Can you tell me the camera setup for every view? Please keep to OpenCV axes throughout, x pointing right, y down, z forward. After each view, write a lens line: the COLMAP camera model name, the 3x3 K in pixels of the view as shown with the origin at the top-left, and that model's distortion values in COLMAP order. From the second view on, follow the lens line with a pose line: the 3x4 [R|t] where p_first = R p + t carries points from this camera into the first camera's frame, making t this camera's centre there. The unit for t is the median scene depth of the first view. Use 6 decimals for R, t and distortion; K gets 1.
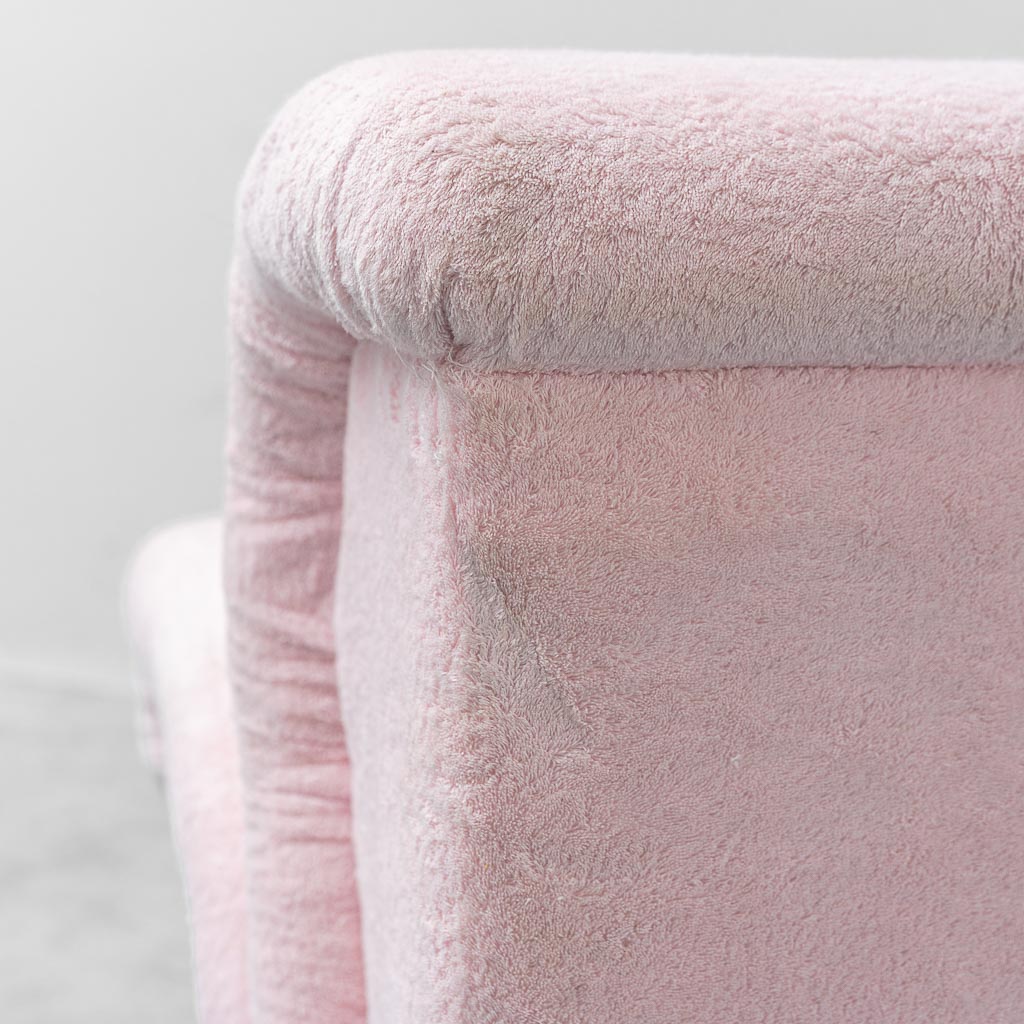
lens RADIAL K [[2487.0, 0, 512.0], [0, 2487.0, 512.0], [0, 0, 1]] dist [0.042161, -0.095018]
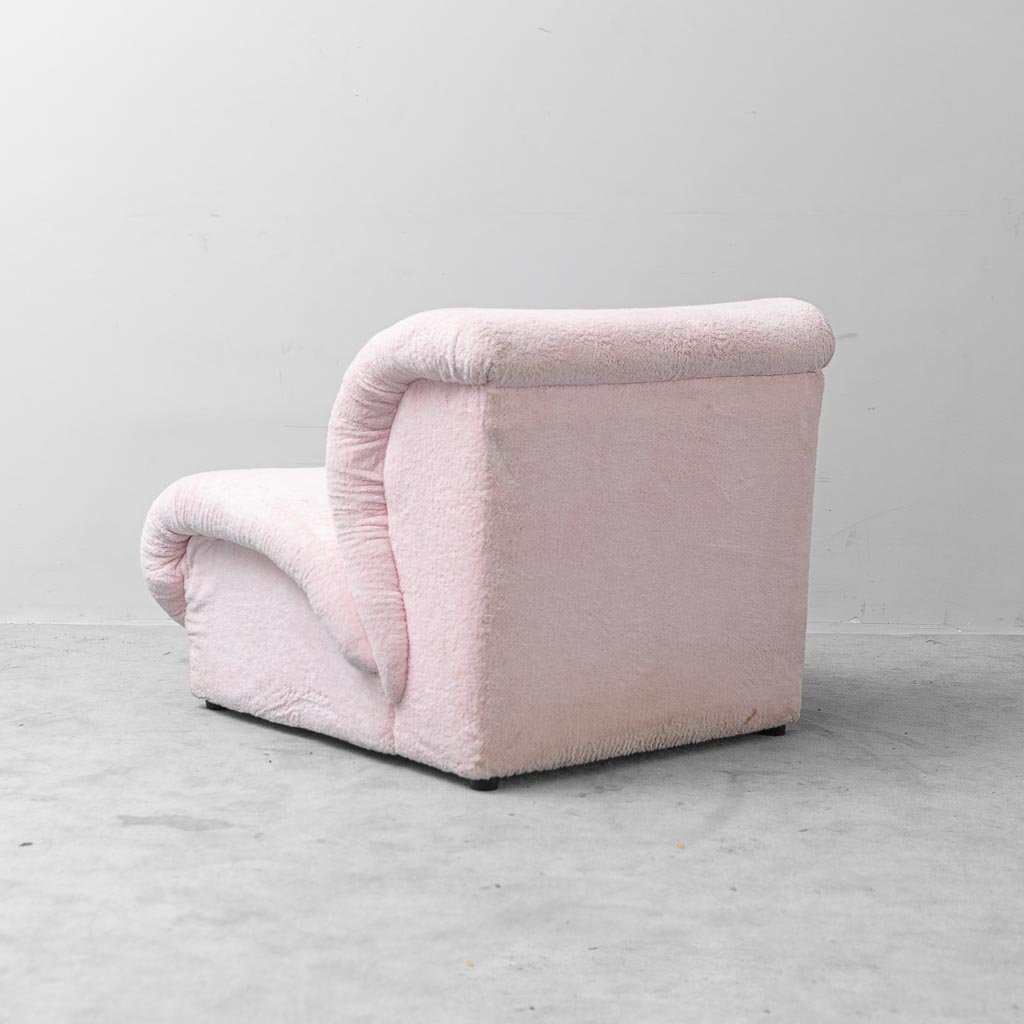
lens RADIAL K [[2487.0, 0, 512.0], [0, 2487.0, 512.0], [0, 0, 1]] dist [0.042161, -0.095018]
pose [[0.888411, -0.045938, 0.456744, -1.789892], [0.074408, 0.996233, -0.044534, 0.320890], [-0.452978, 0.073550, 0.888483, -2.553598]]
